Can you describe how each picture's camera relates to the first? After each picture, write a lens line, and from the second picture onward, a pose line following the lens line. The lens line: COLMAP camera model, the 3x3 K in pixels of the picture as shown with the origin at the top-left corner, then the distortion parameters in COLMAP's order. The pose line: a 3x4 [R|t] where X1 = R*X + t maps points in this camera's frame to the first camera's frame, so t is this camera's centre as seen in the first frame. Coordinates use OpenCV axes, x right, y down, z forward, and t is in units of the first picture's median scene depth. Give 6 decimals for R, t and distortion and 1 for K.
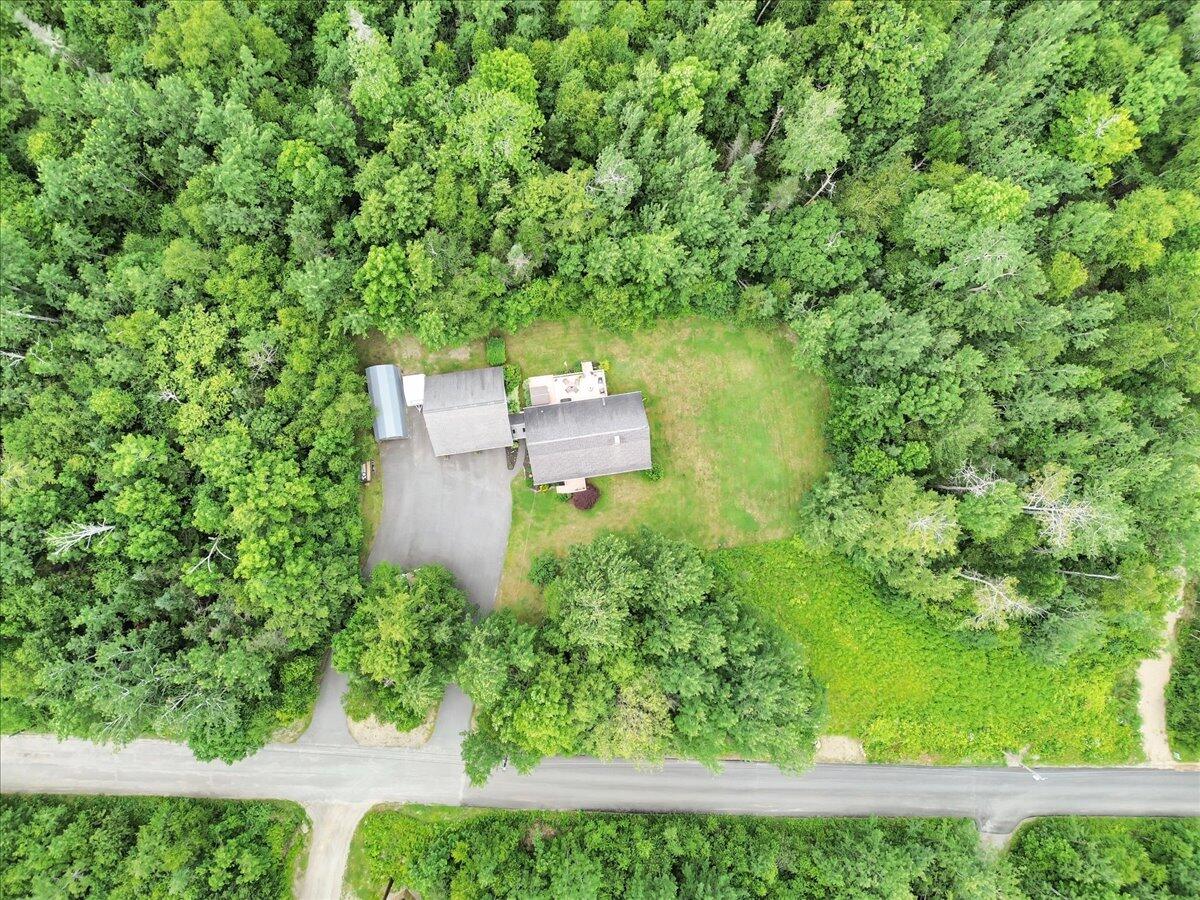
lens RADIAL K [[871.5, 0, 600.0], [0, 871.5, 450.0], [0, 0, 1]] dist [0.061482, -0.064402]
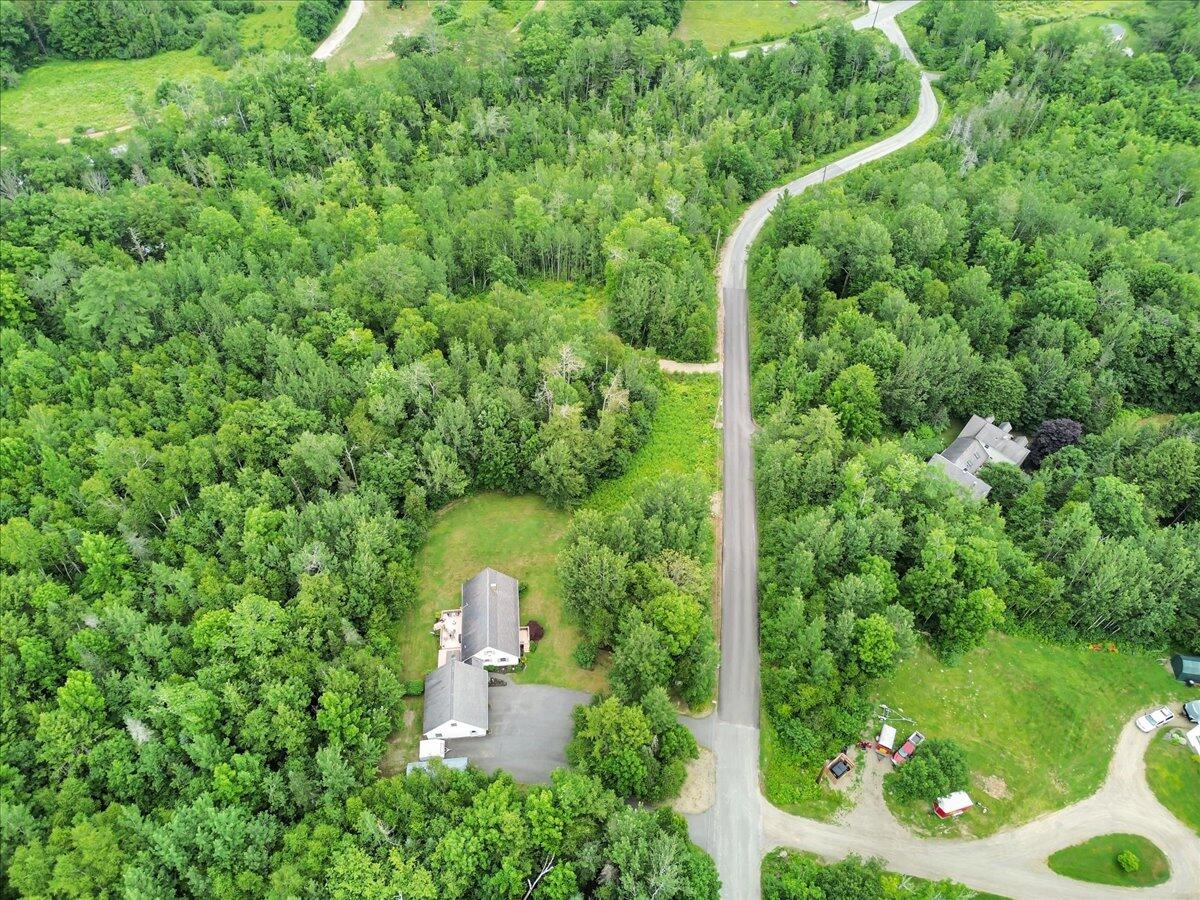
lens RADIAL K [[867.1, 0, 600.0], [0, 867.1, 450.0], [0, 0, 1]] dist [0.058632, -0.061759]
pose [[0.055800, -0.771238, 0.634097, -0.681024], [0.997030, 0.076808, 0.005682, 0.133693], [-0.053085, 0.631896, 0.773233, -0.242060]]
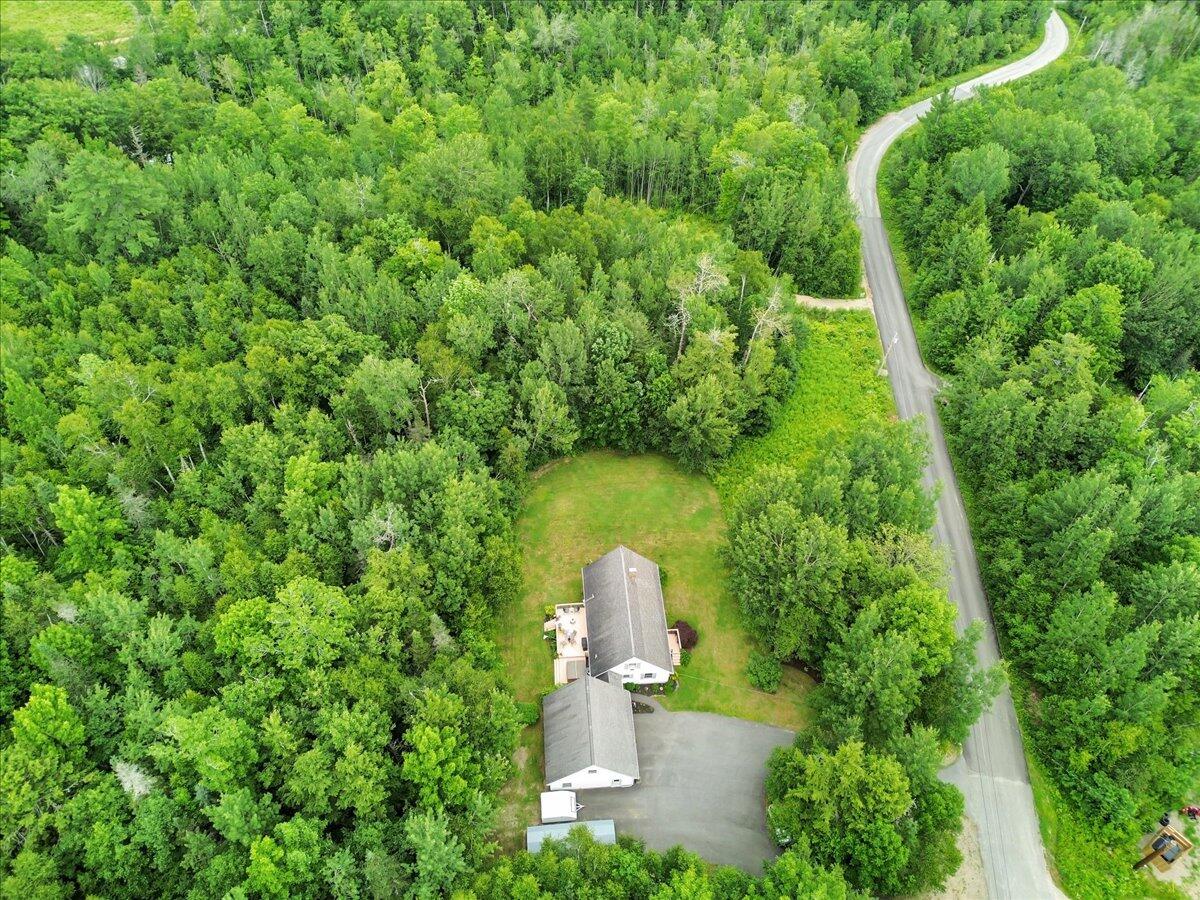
lens RADIAL K [[871.5, 0, 600.0], [0, 871.5, 450.0], [0, 0, 1]] dist [0.061482, -0.064402]
pose [[0.067673, -0.772885, 0.630927, -0.500846], [0.995834, 0.091057, 0.004731, -0.065086], [-0.061107, 0.627979, 0.775827, 0.121537]]
